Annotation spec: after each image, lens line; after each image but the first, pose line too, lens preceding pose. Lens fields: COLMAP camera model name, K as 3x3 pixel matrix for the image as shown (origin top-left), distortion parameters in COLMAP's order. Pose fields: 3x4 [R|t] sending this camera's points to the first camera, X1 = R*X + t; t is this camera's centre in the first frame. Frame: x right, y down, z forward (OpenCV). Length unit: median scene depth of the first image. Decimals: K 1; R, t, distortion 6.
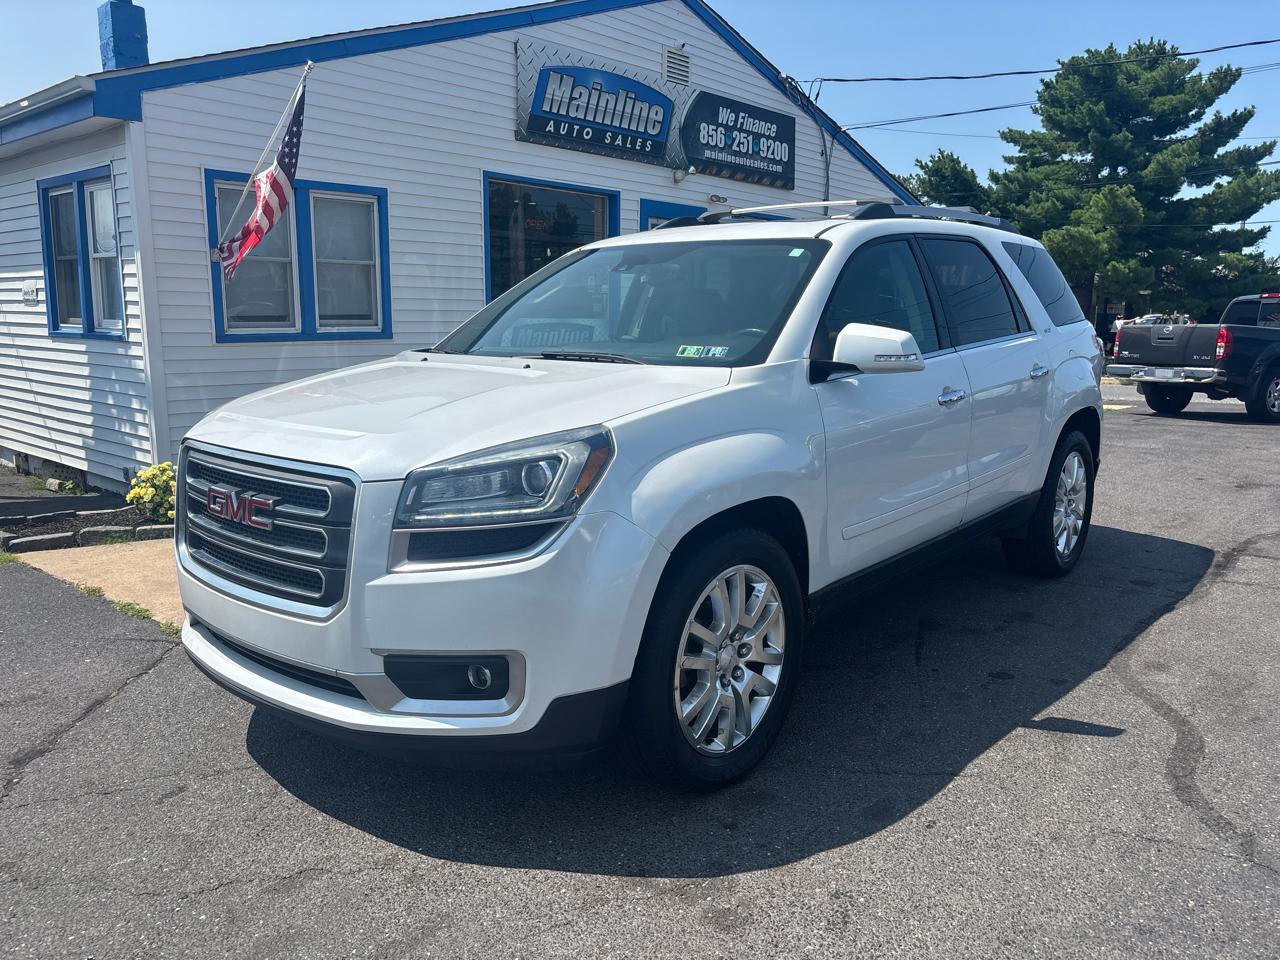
lens RADIAL K [[974.4, 0, 630.1], [0, 974.4, 479.3], [0, 0, 1]] dist [0.049029, -0.053022]
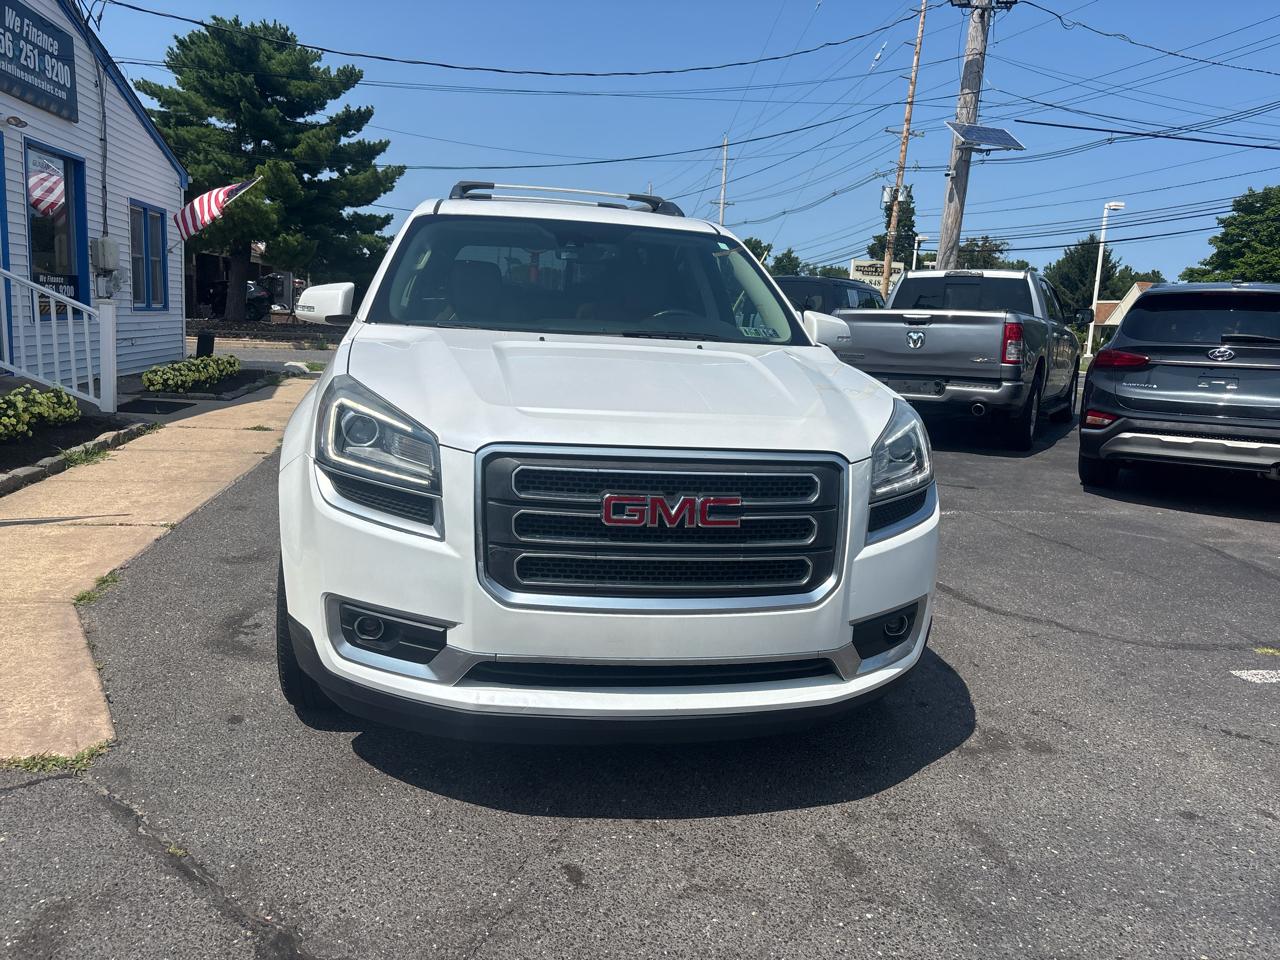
lens RADIAL K [[974.4, 0, 629.2], [0, 974.4, 475.4], [0, 0, 1]] dist [0.049029, -0.053022]
pose [[0.628766, -0.107316, 0.770154, -0.353089], [0.082120, 0.994056, 0.071472, -0.022433], [-0.773246, 0.018306, 0.633842, 0.151983]]
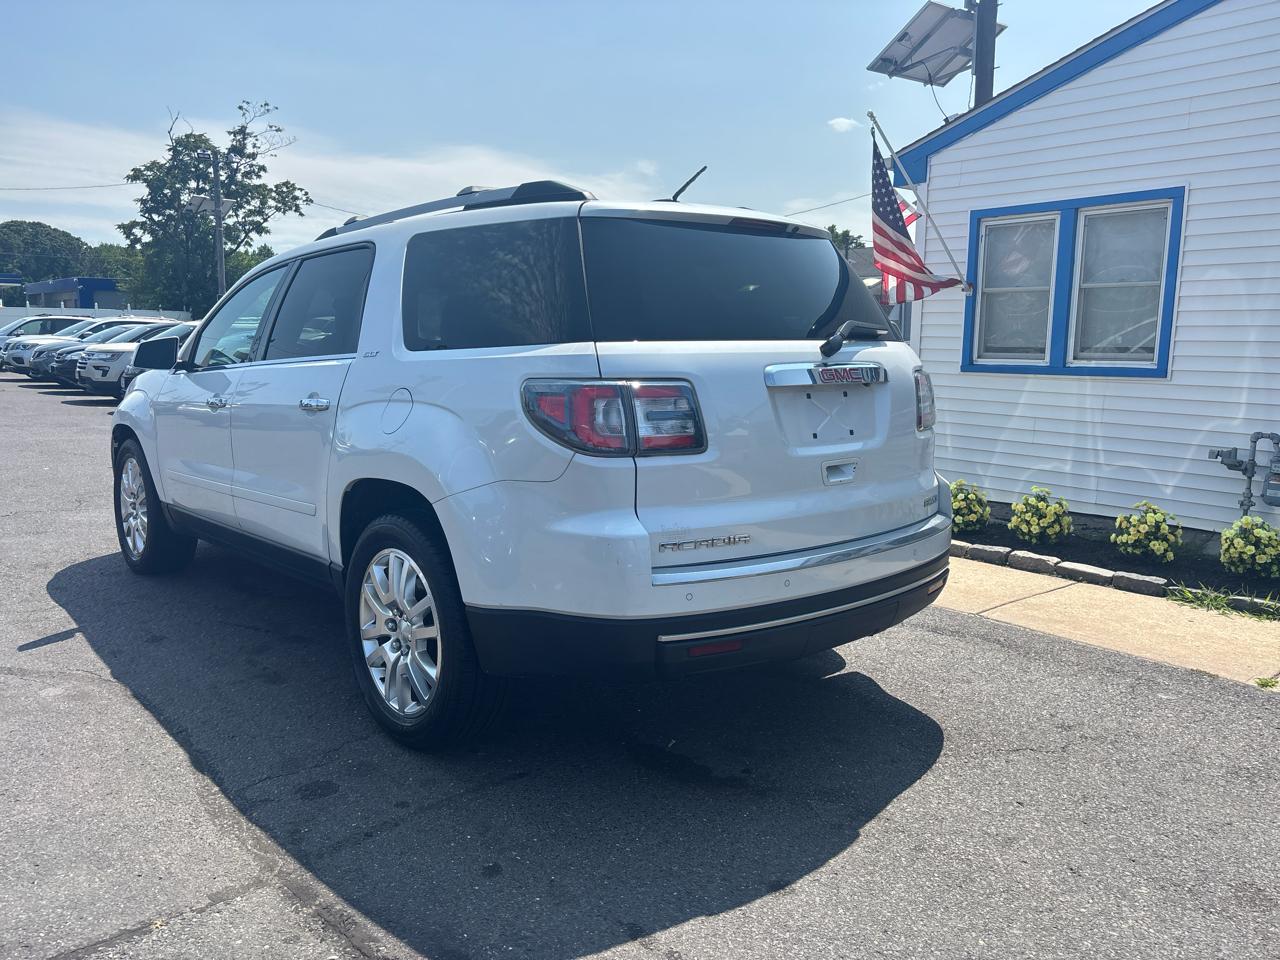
lens RADIAL K [[974.4, 0, 636.9], [0, 974.4, 463.4], [0, 0, 1]] dist [0.049029, -0.053022]
pose [[-0.143680, 0.118455, -0.982509, 0.637059], [-0.180062, 0.973109, 0.143654, -0.121823], [0.973105, 0.197552, -0.118487, 0.744594]]
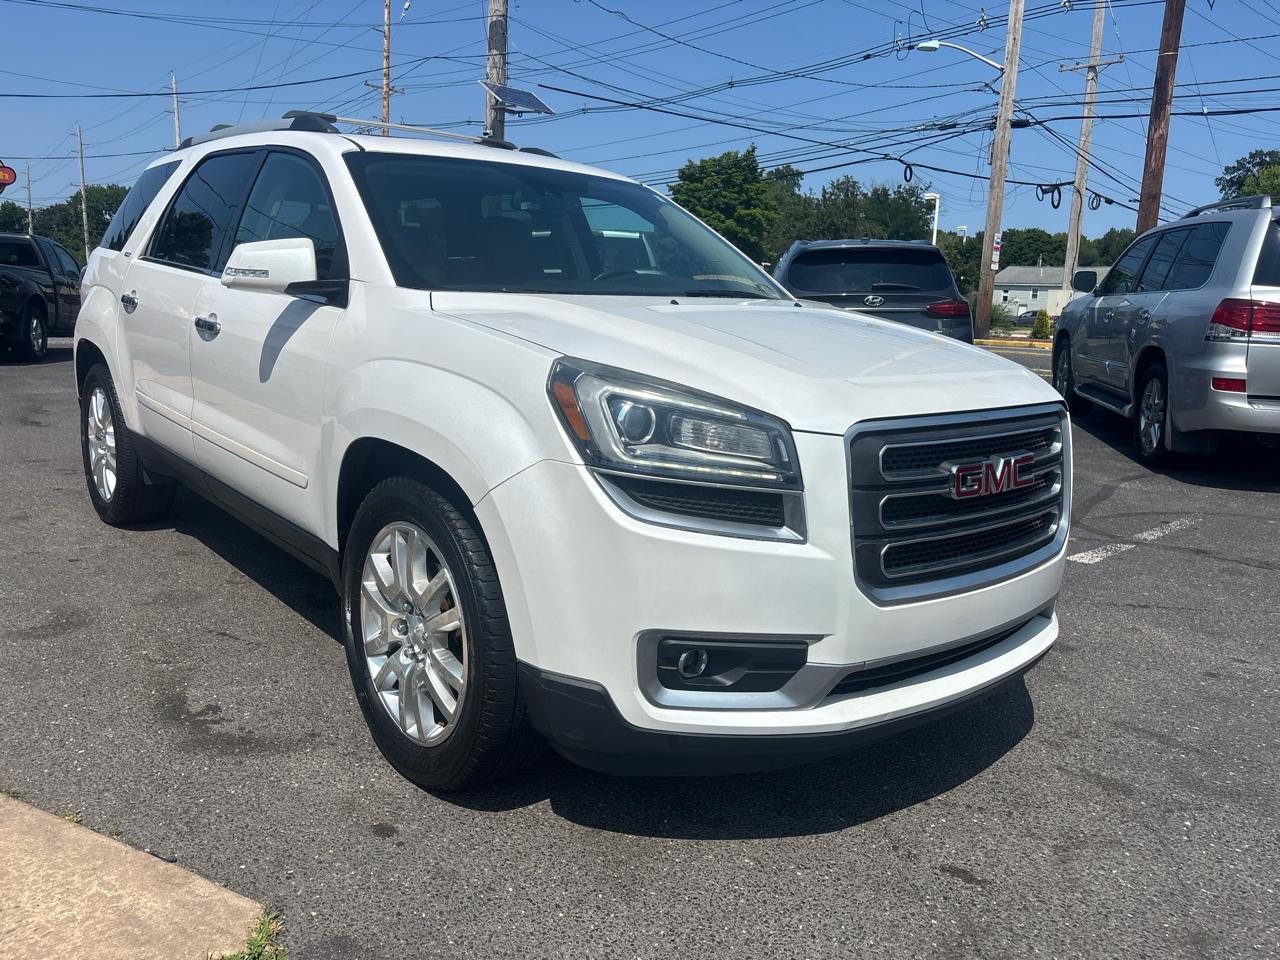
lens RADIAL K [[974.4, 0, 631.1], [0, 974.4, 473.2], [0, 0, 1]] dist [0.049029, -0.053022]
pose [[0.154837, -0.186357, 0.970204, -0.407630], [0.133868, 0.976948, 0.166288, -0.050282], [-0.978828, 0.104132, 0.176215, 0.372728]]
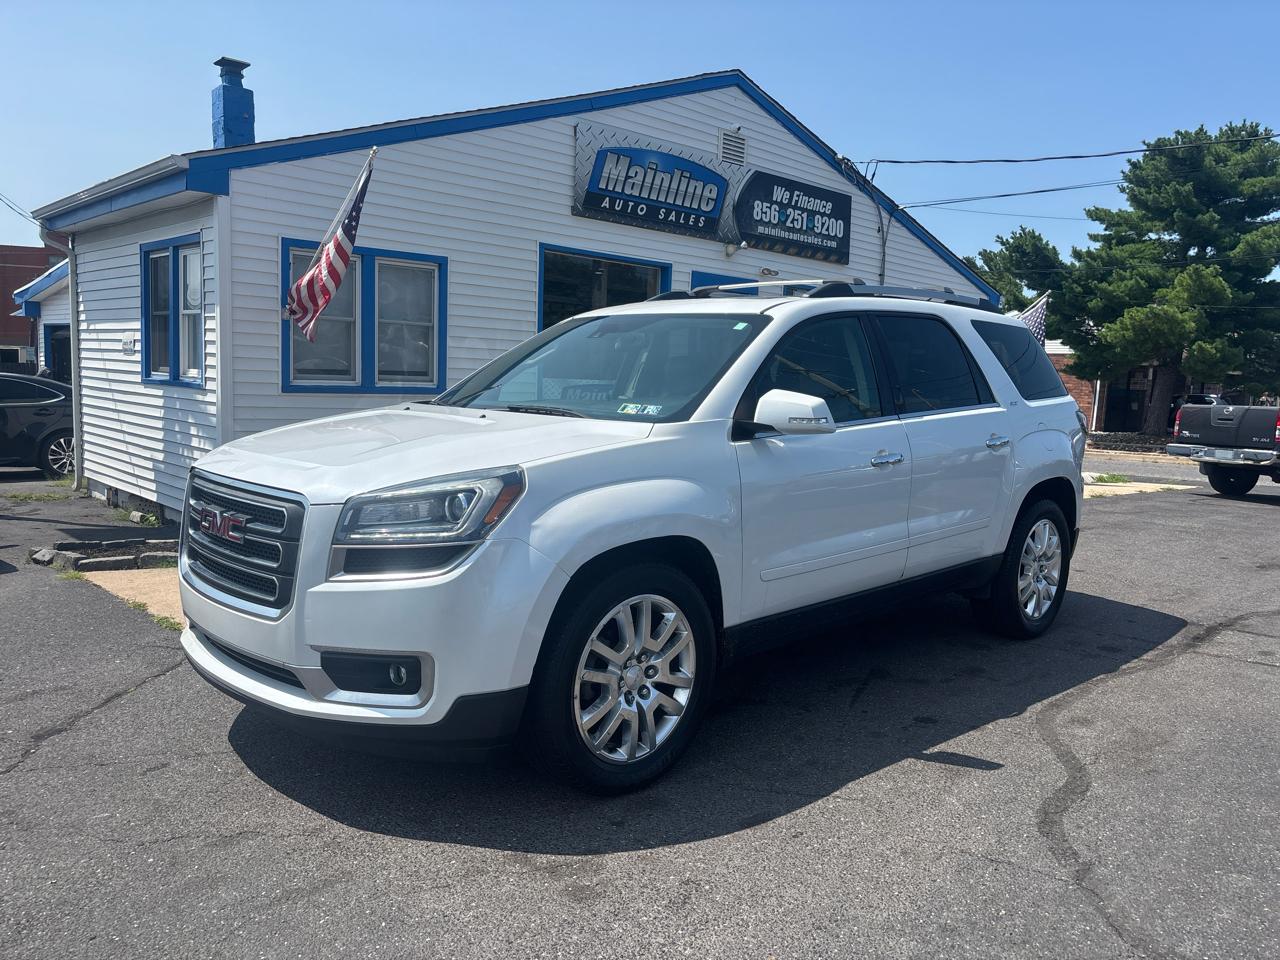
lens RADIAL K [[974.4, 0, 638.3], [0, 974.4, 479.2], [0, 0, 1]] dist [0.049029, -0.053022]
pose [[0.995765, 0.038478, -0.083501, 0.065630], [-0.043808, 0.997053, -0.062971, 0.008608], [0.080832, 0.066363, 0.994516, -0.048412]]
